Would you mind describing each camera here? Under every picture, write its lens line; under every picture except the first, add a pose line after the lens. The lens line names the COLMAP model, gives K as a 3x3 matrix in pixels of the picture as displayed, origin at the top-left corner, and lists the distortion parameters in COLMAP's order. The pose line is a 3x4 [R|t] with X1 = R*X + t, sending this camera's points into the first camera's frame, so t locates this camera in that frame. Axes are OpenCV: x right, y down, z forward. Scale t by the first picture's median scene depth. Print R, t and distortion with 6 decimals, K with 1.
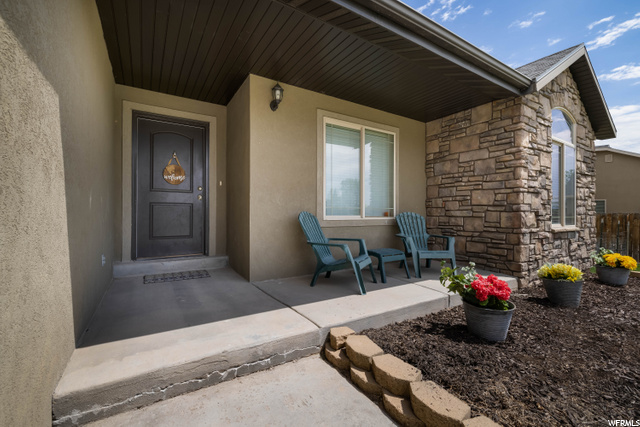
lens RADIAL K [[275.7, 0, 320.0], [0, 275.7, 213.5], [0, 0, 1]] dist [0.001113, 0.000162]
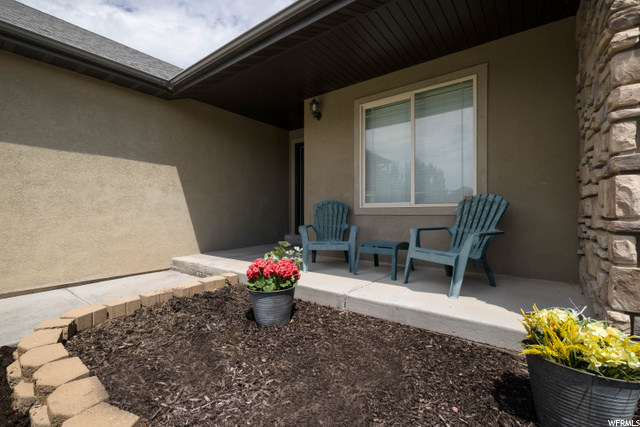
lens RADIAL K [[275.7, 0, 320.0], [0, 275.7, 213.5], [0, 0, 1]] dist [0.001113, 0.000162]
pose [[0.363862, 0.001790, -0.931451, 0.899679], [0.006077, 0.999972, 0.004295, 0.040413], [0.931433, -0.007223, 0.363841, 0.494264]]
